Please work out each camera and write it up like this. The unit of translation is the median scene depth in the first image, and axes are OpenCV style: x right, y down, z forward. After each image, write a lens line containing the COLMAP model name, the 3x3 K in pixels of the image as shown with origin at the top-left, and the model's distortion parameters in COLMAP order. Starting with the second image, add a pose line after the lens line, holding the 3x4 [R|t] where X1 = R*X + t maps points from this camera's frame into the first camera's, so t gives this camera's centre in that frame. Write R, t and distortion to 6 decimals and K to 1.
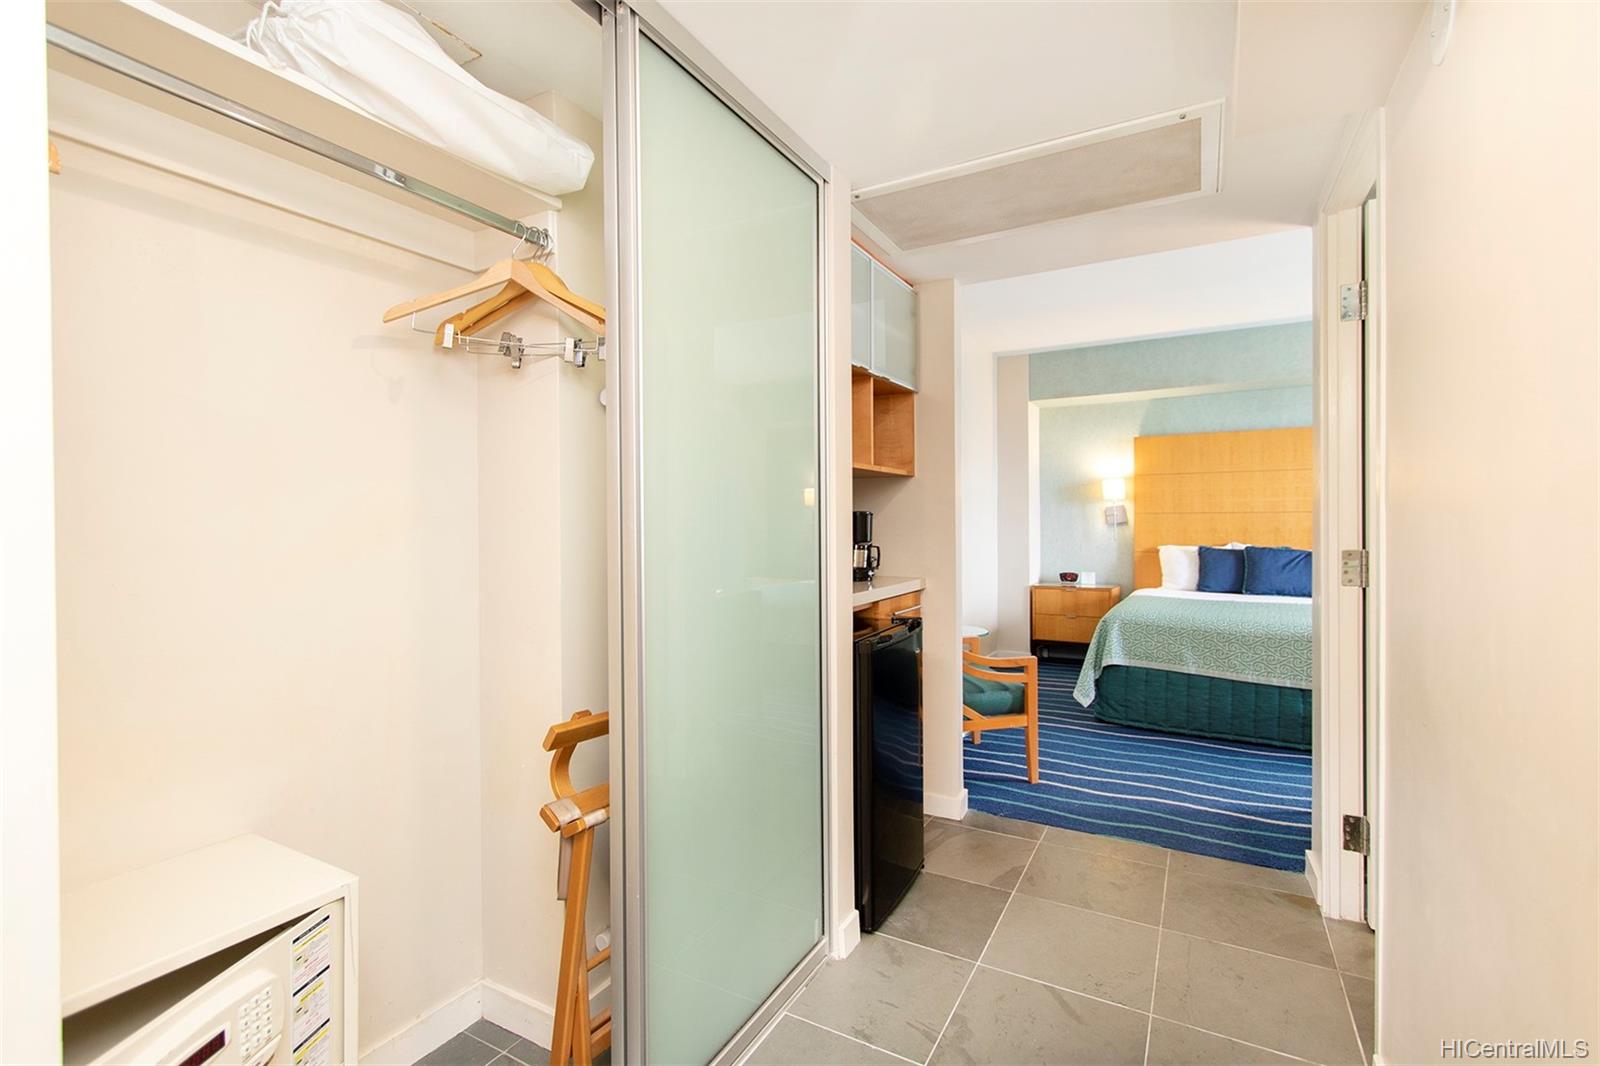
lens RADIAL K [[722.1, 0, 803.7], [0, 722.1, 527.8], [0, 0, 1]] dist [0.001745, -0.000392]
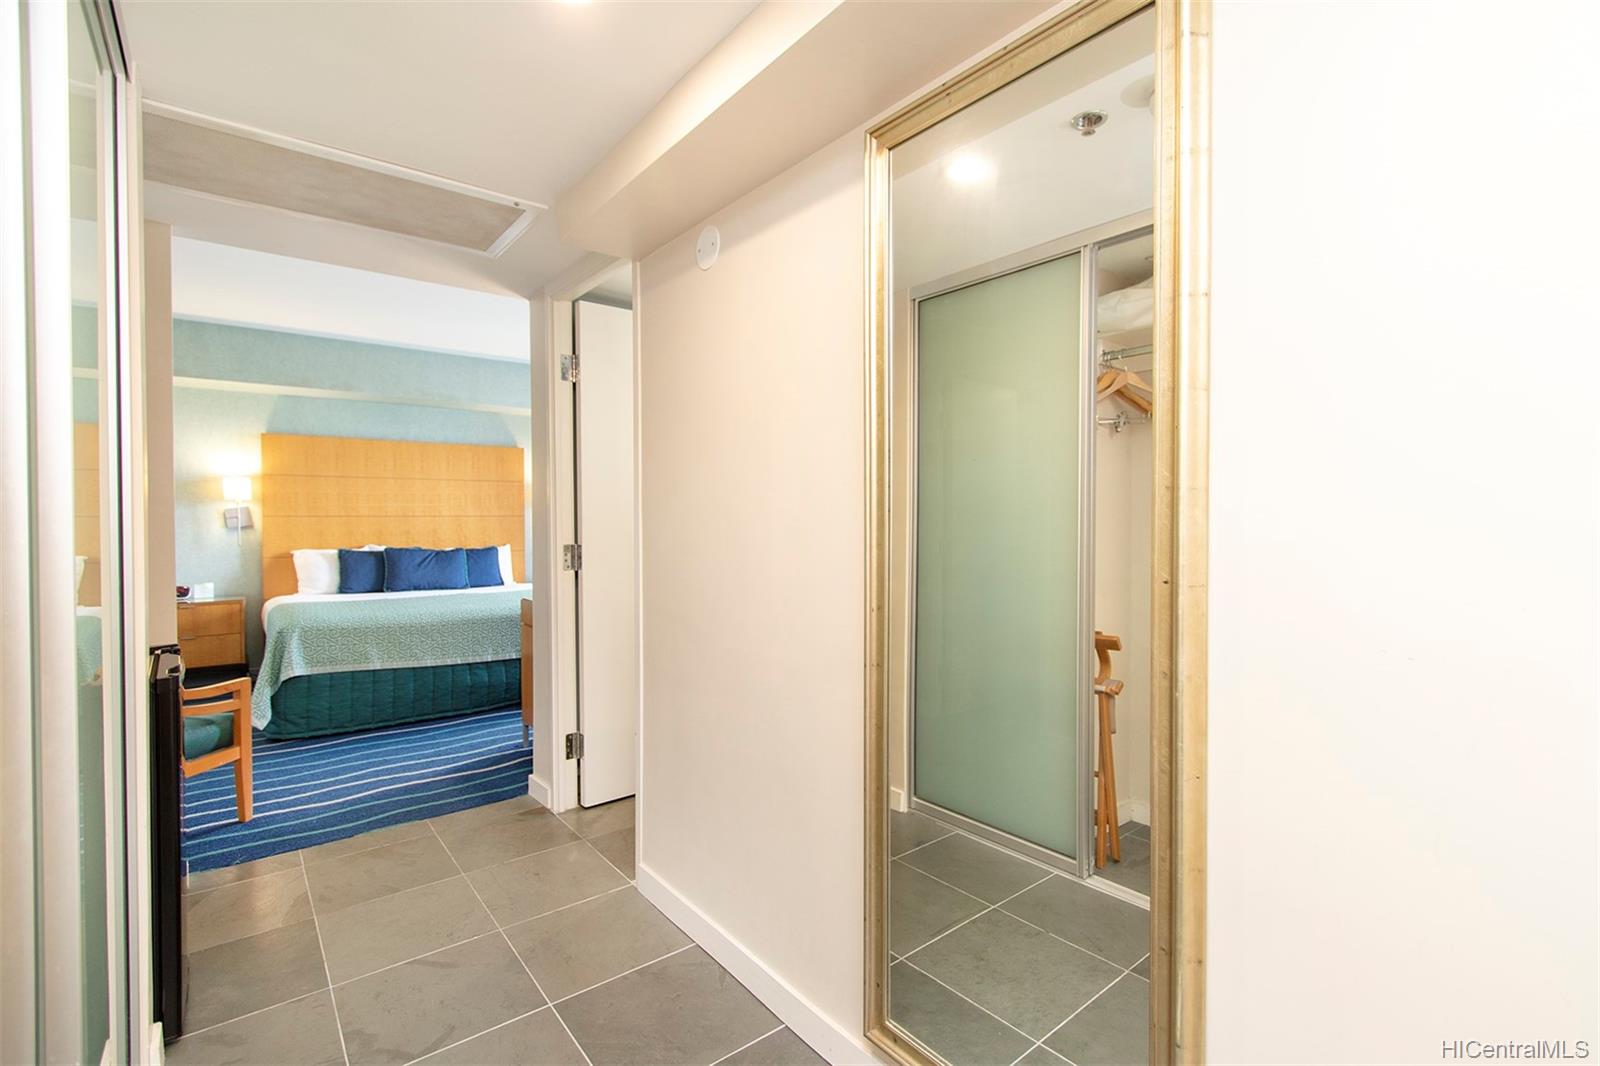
lens RADIAL K [[722.1, 0, 803.7], [0, 722.1, 527.8], [0, 0, 1]] dist [0.001745, -0.000392]
pose [[0.373426, -0.006481, 0.927637, -0.201161], [0.010464, 0.999941, 0.002774, -0.000433], [-0.927601, 0.008670, 0.373472, 0.028457]]
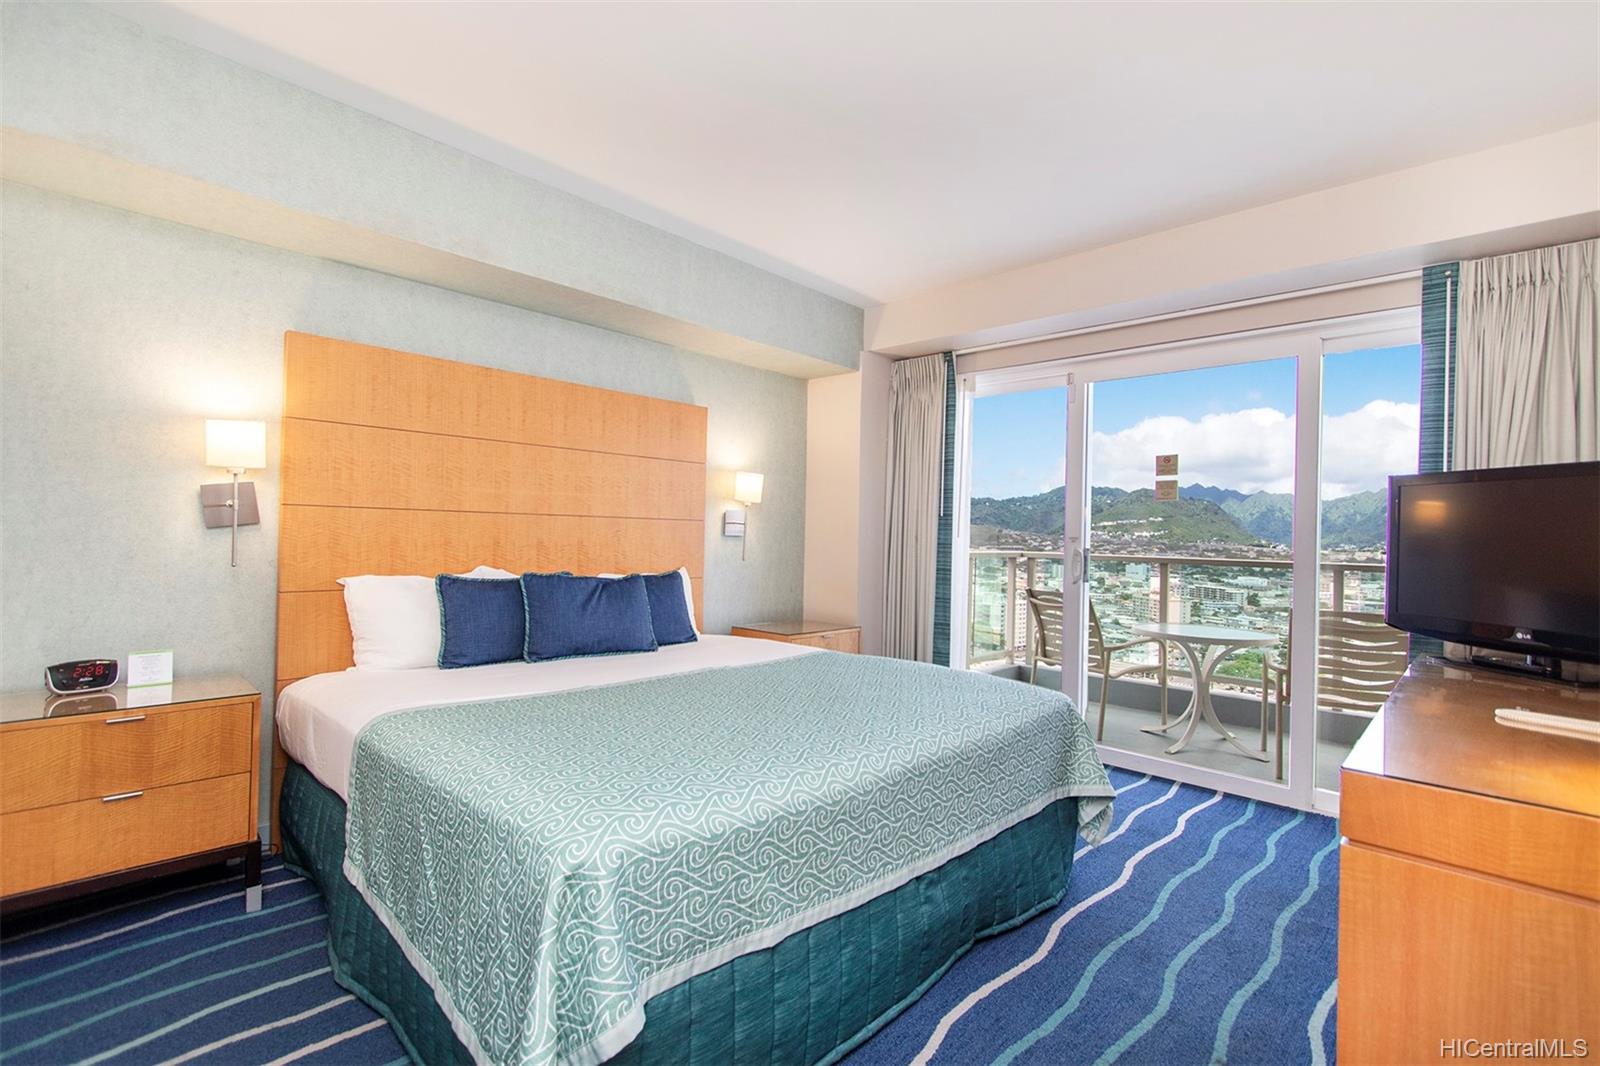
lens RADIAL K [[710.9, 0, 846.3], [0, 710.9, 535.4], [0, 0, 1]] dist [0.000555, -0.000057]
pose [[0.230621, 0.014018, 0.972943, 0.175234], [-0.018919, 0.999772, -0.009920, -0.004197], [-0.972860, -0.016120, 0.230834, 0.834834]]
